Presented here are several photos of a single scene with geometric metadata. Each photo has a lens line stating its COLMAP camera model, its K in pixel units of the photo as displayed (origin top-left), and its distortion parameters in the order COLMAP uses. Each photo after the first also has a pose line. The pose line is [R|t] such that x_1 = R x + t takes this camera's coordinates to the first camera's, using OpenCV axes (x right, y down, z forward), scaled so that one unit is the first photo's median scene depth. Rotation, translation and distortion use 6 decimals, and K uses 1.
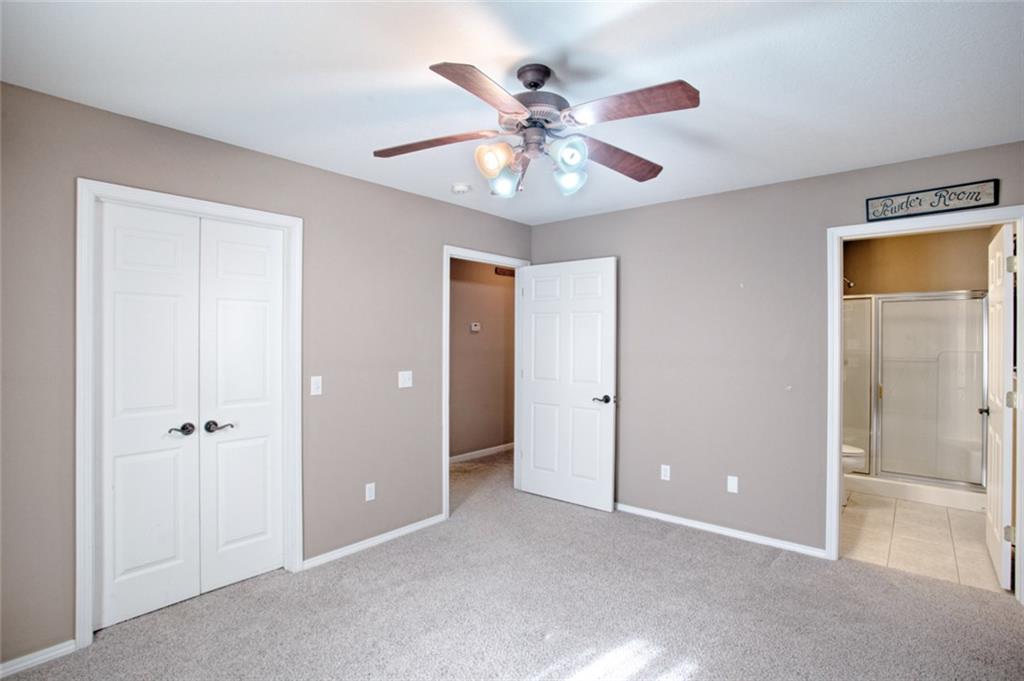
lens RADIAL K [[501.3, 0, 512.0], [0, 501.3, 340.5], [0, 0, 1]] dist [-0.074791, 0.032959]
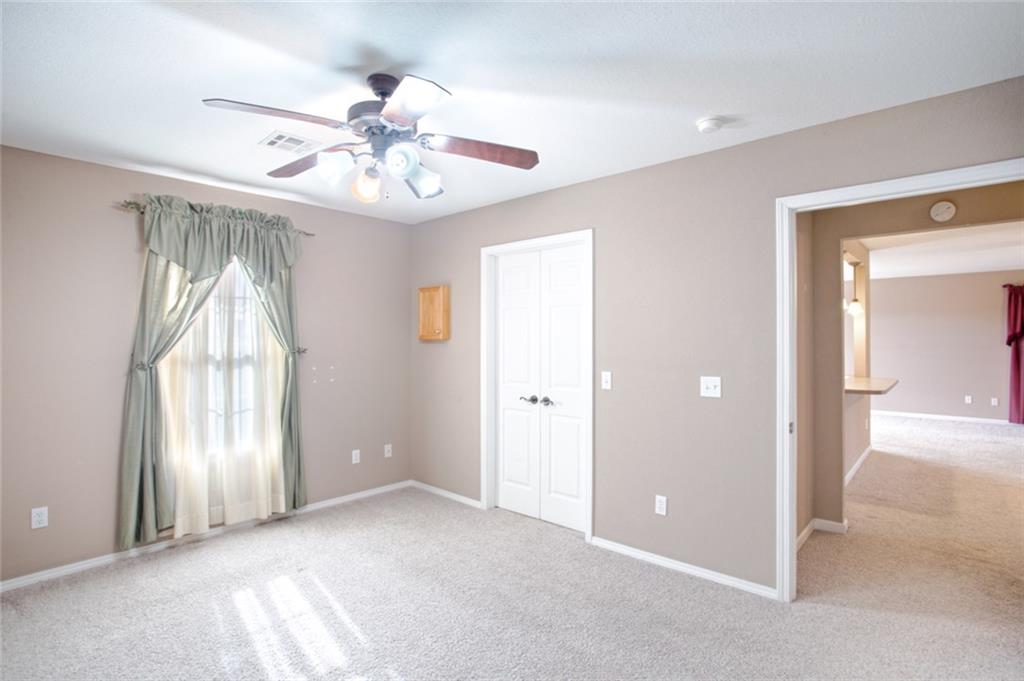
lens RADIAL K [[501.3, 0, 512.0], [0, 501.3, 340.5], [0, 0, 1]] dist [-0.074791, 0.032959]
pose [[-0.028072, 0.001881, -0.999604, 0.727428], [-0.001431, 0.999997, 0.001922, 0.003688], [0.999605, 0.001484, -0.028069, 0.876493]]
